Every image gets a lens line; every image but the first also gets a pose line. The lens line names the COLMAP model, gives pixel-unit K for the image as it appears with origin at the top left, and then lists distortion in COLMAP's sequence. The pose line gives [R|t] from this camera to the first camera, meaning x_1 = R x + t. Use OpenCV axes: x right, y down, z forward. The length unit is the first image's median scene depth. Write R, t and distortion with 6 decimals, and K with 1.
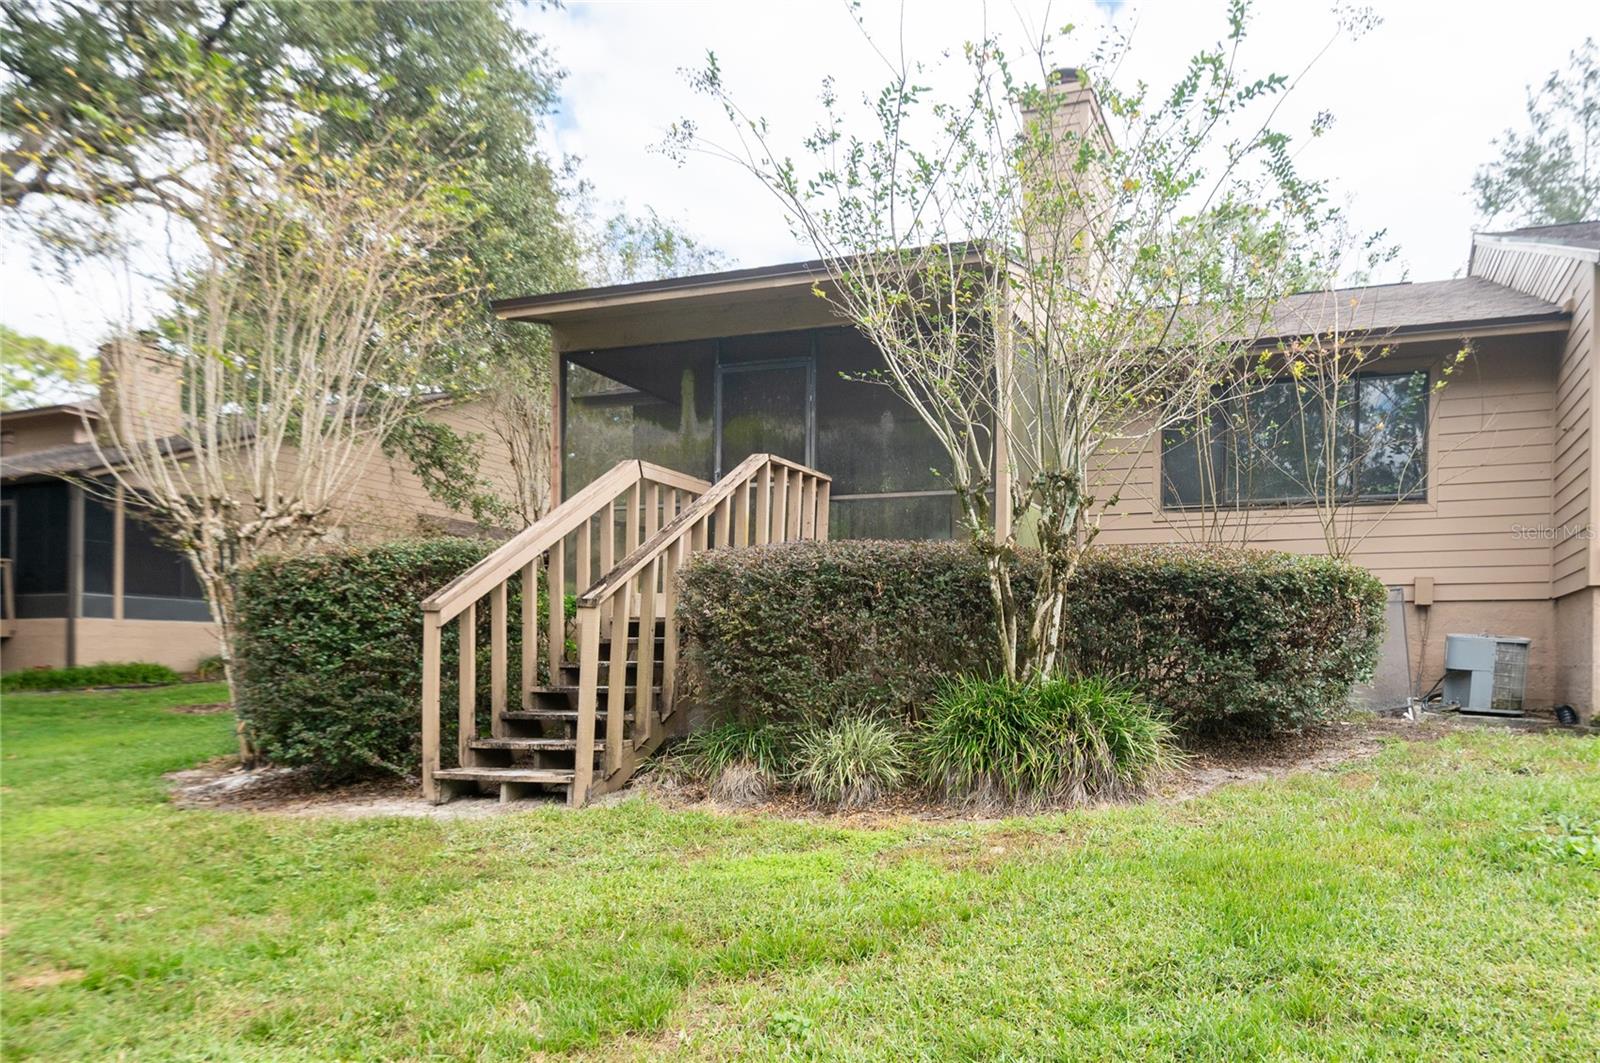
lens RADIAL K [[865.5, 0, 800.0], [0, 865.5, 531.5], [0, 0, 1]] dist [-0.004789, -0.000924]
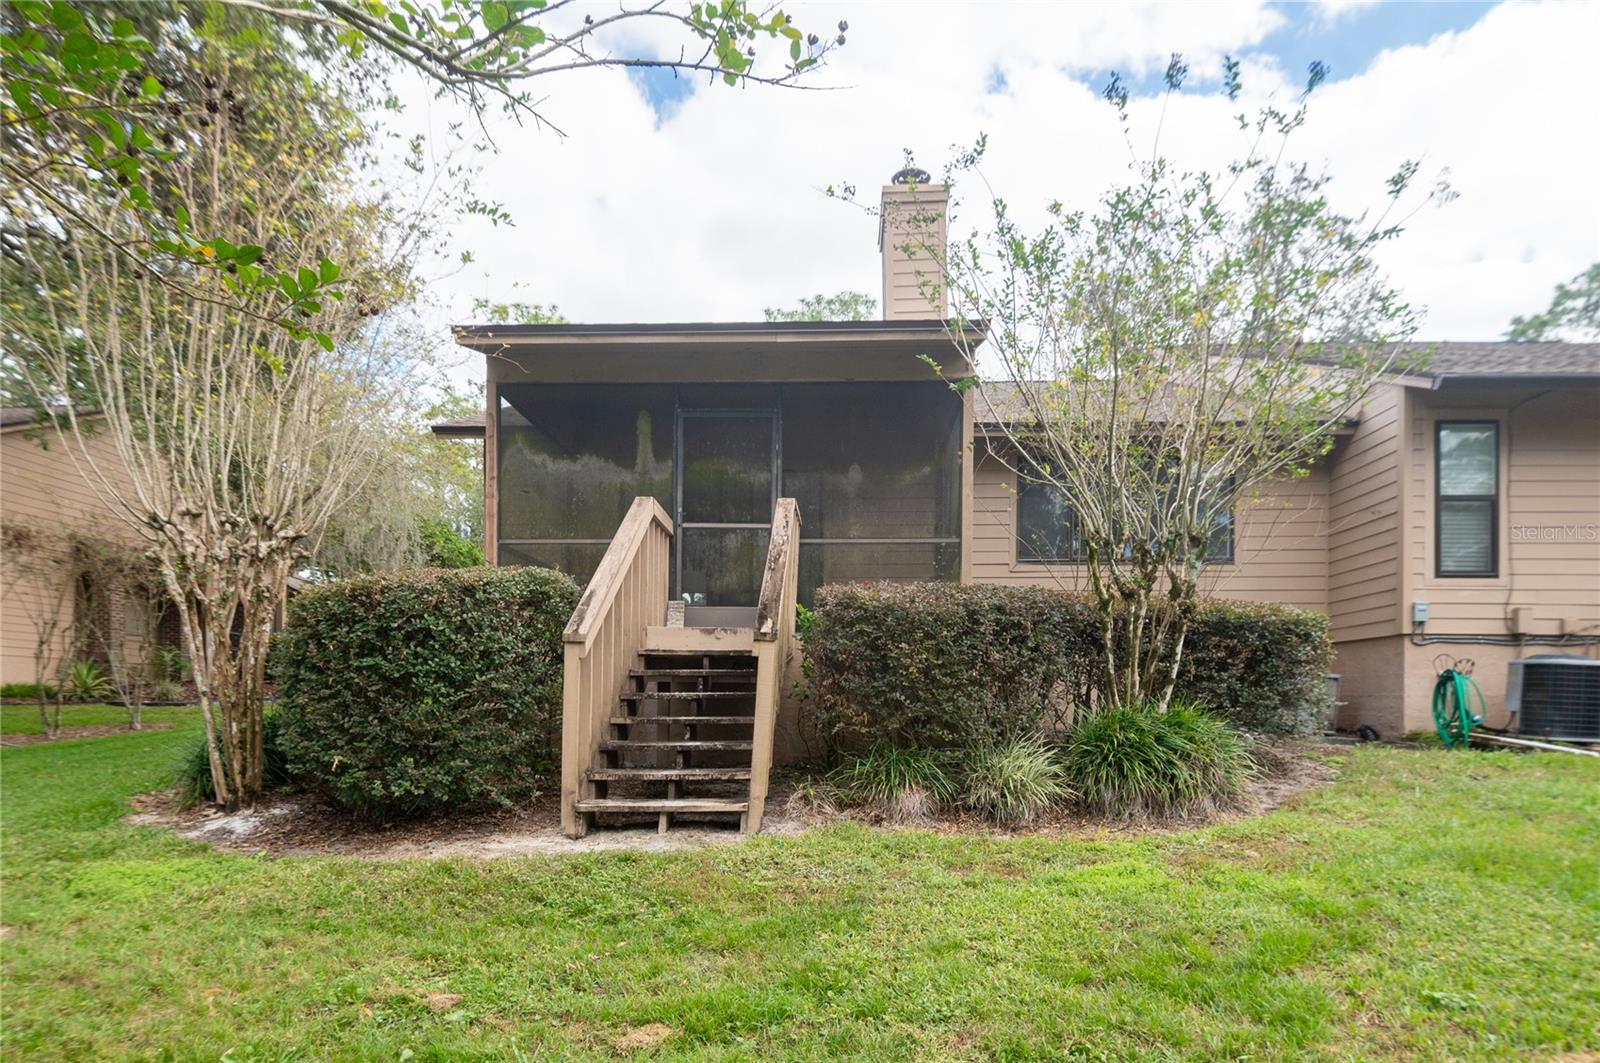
lens RADIAL K [[802.0, 0, 800.1], [0, 802.0, 562.5], [0, 0, 1]] dist [0.001535, 0.000085]
pose [[0.972457, 0.036286, 0.230242, -0.387192], [-0.033882, 0.999322, -0.014385, 0.005909], [-0.230608, 0.006188, 0.973027, 0.048059]]
